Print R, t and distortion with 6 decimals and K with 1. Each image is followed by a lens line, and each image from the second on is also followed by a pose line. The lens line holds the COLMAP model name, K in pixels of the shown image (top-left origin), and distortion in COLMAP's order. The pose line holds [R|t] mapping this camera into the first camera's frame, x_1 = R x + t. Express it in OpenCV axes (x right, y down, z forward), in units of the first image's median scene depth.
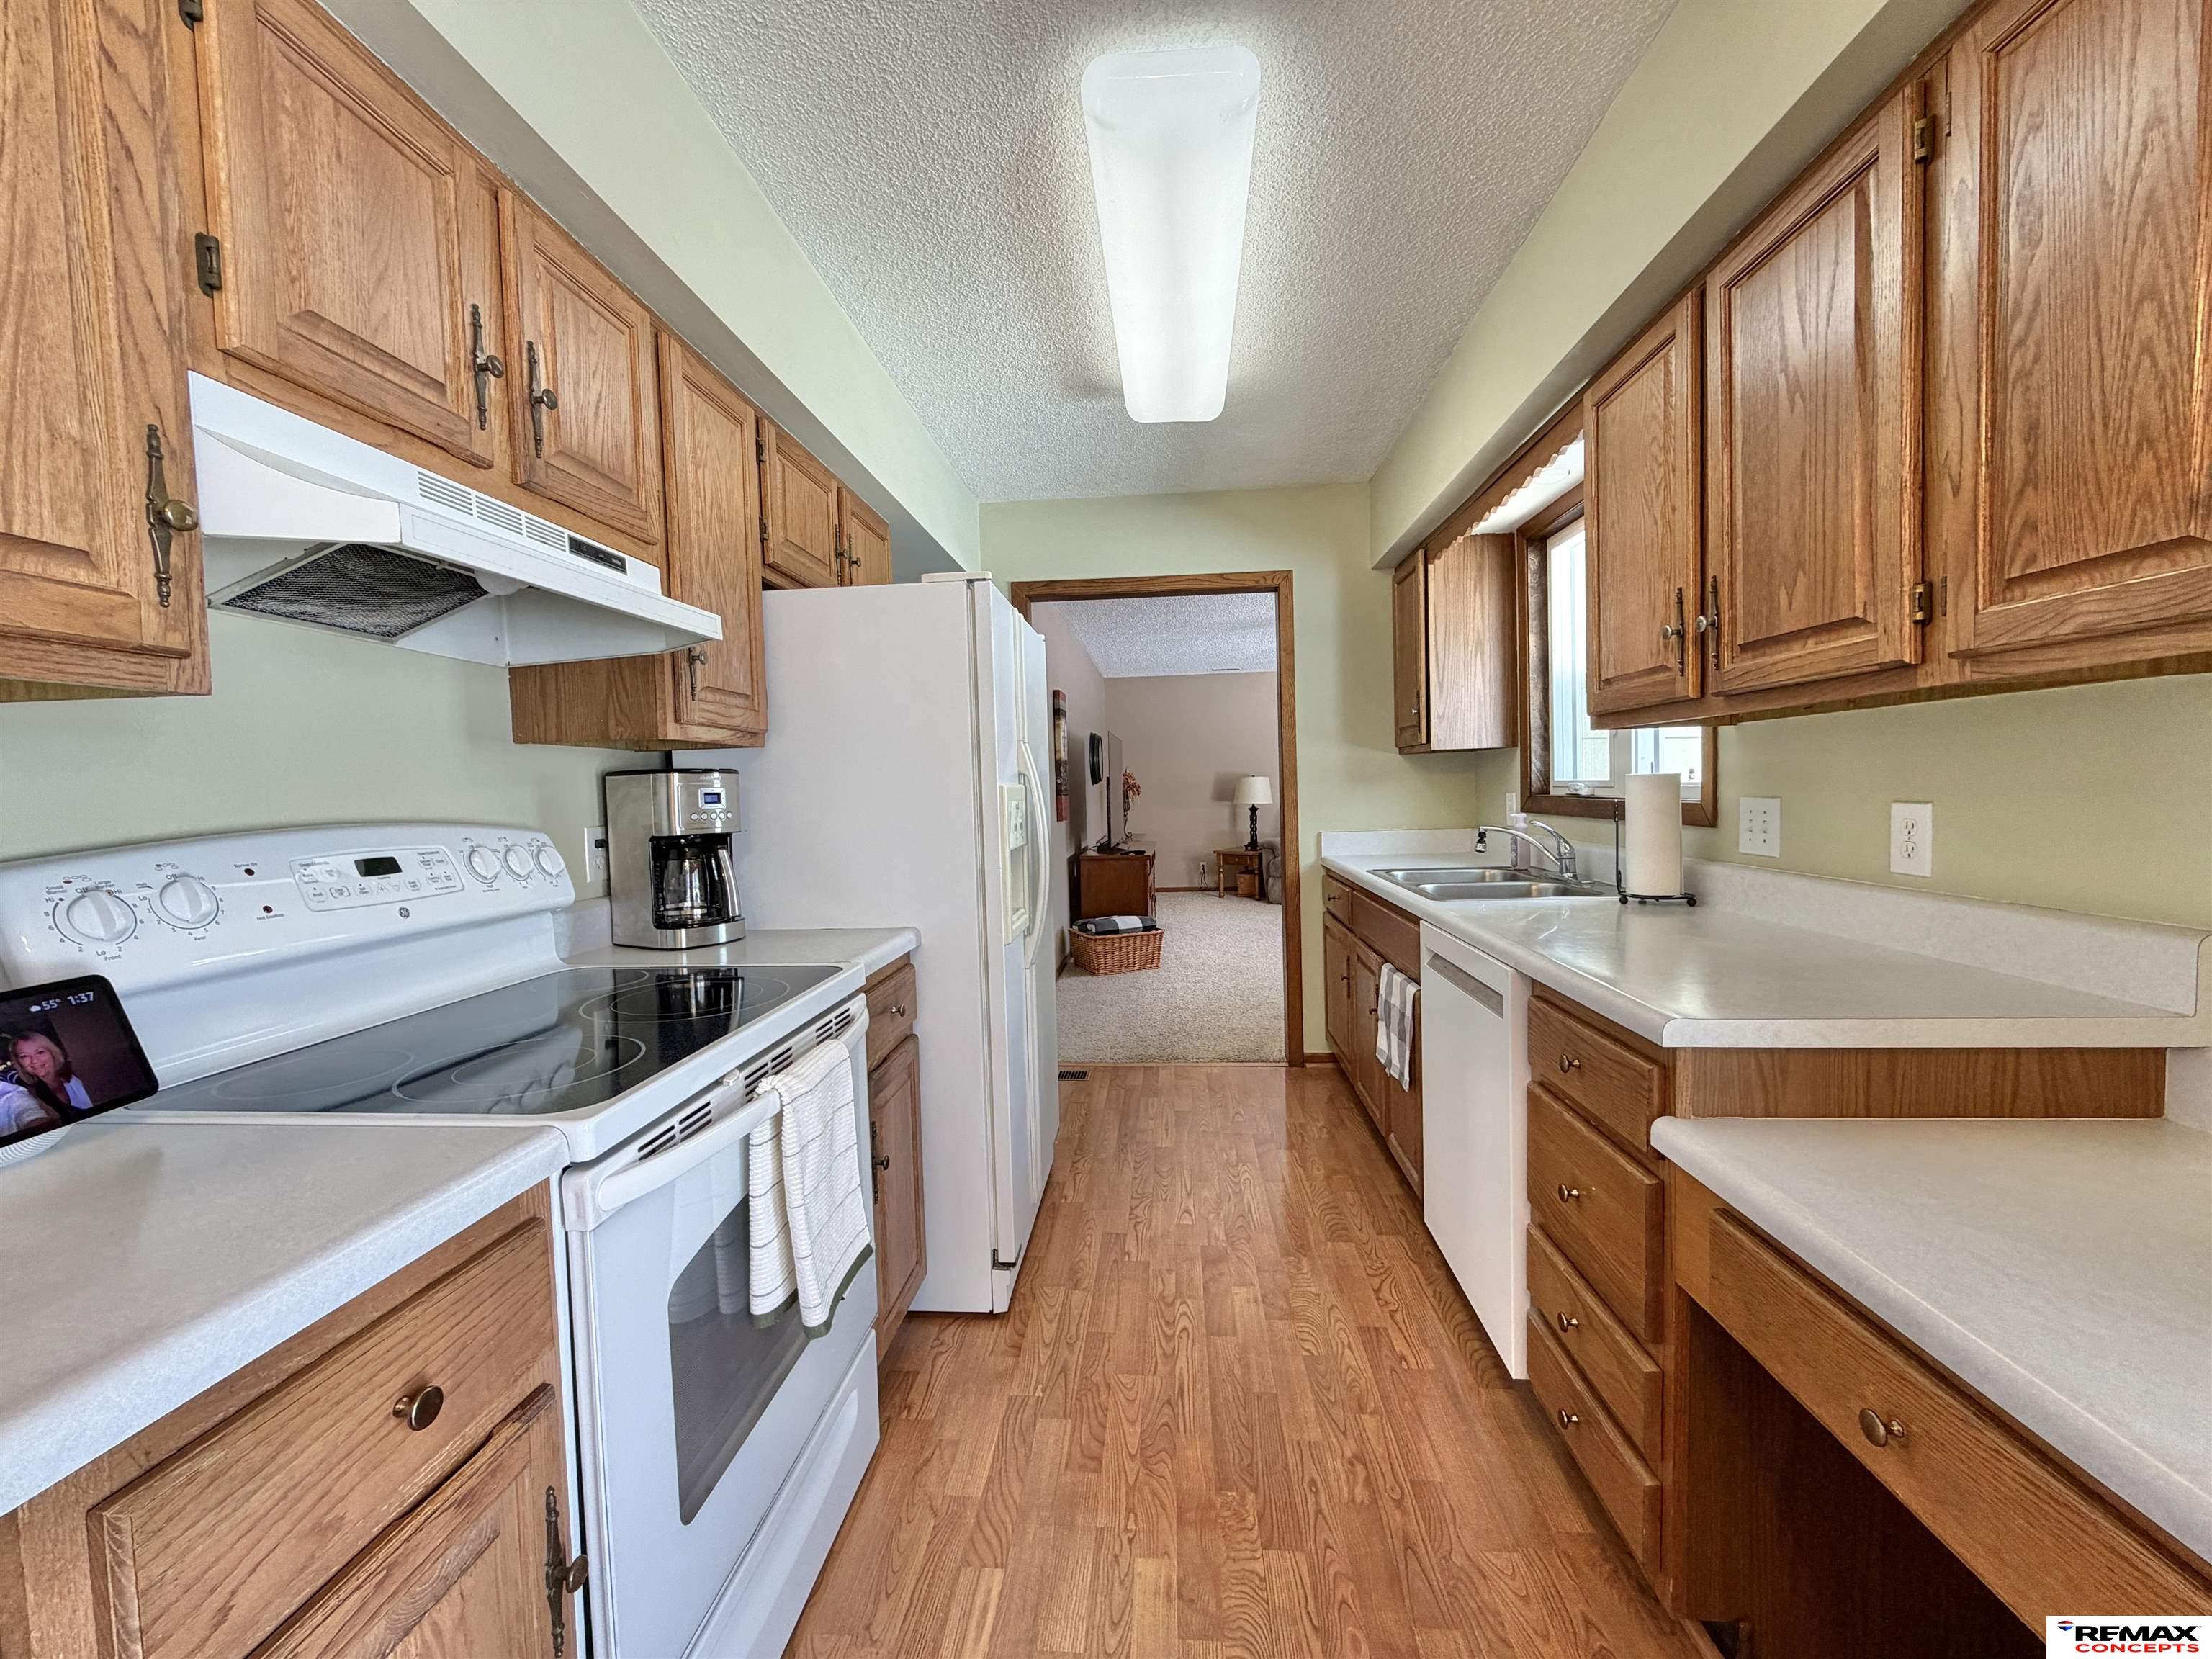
lens RADIAL K [[879.4, 0, 1107.7], [0, 879.4, 826.7], [0, 0, 1]] dist [0.001159, -0.000004]
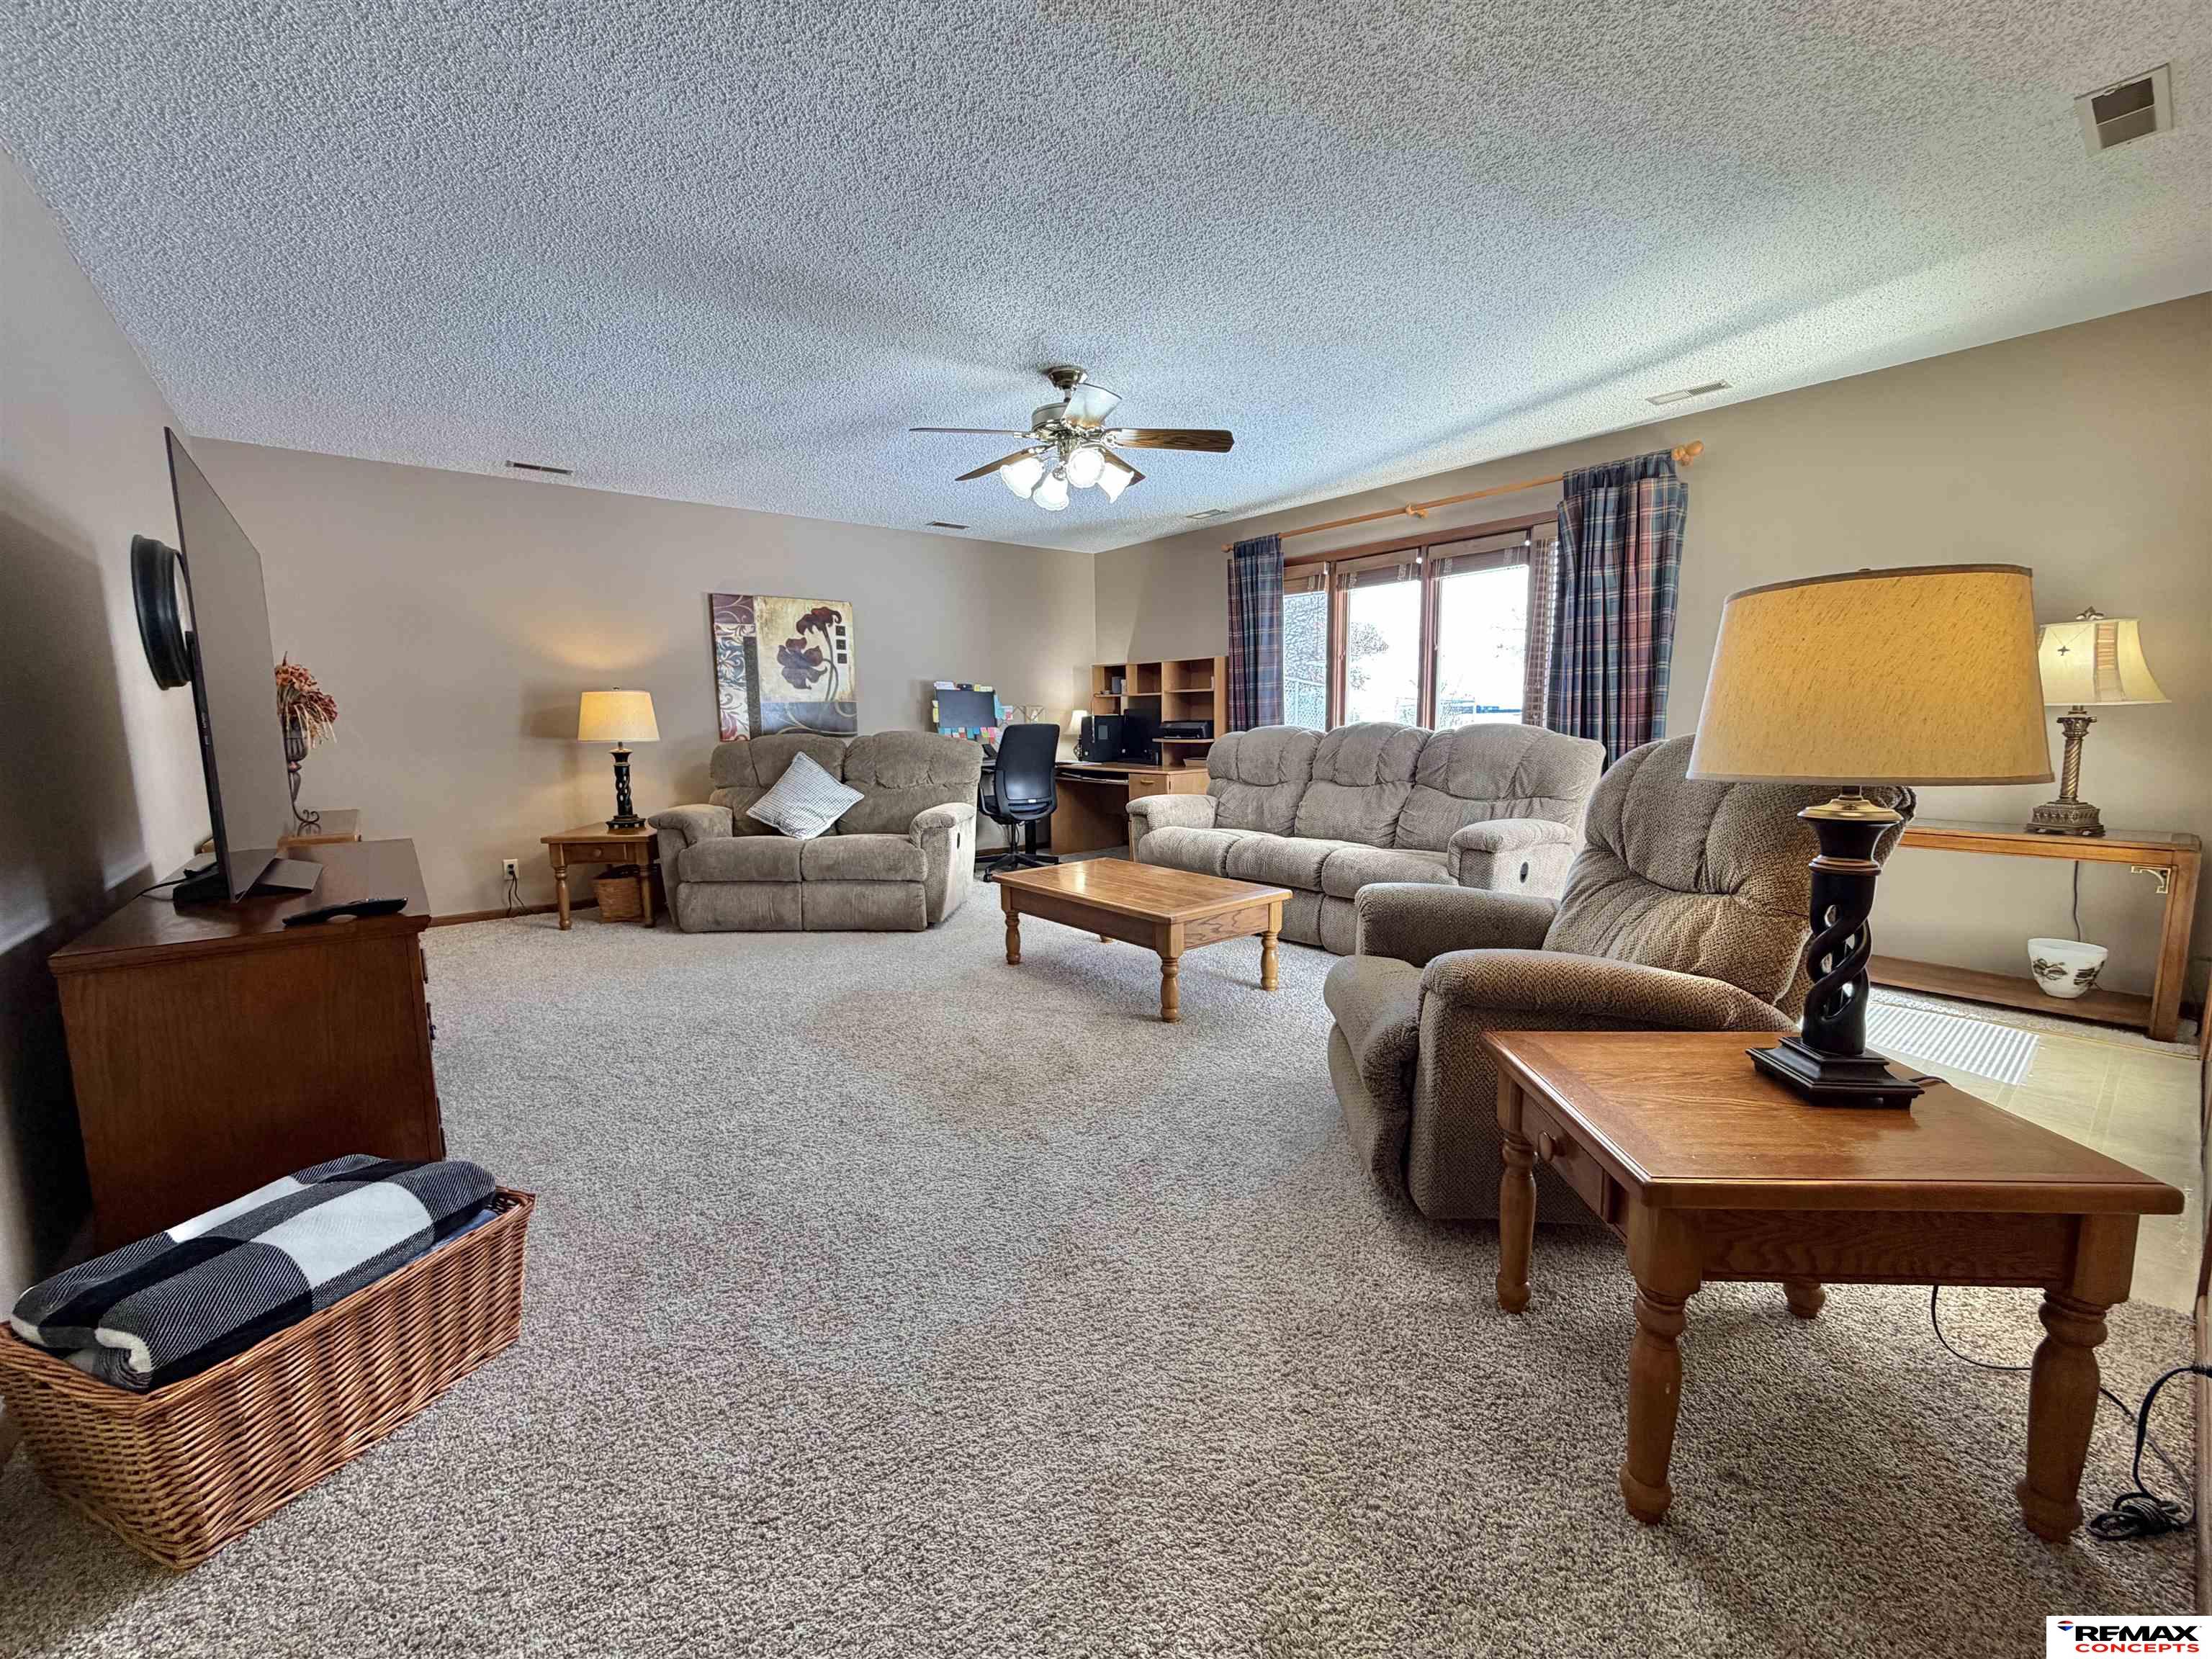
lens RADIAL K [[879.4, 0, 1117.2], [0, 879.4, 831.0], [0, 0, 1]] dist [0.001159, -0.000004]
pose [[0.714902, -0.070181, 0.695693, 0.007603], [0.022573, 0.996748, 0.077354, -0.008289], [-0.698860, -0.039597, 0.714162, 0.434919]]
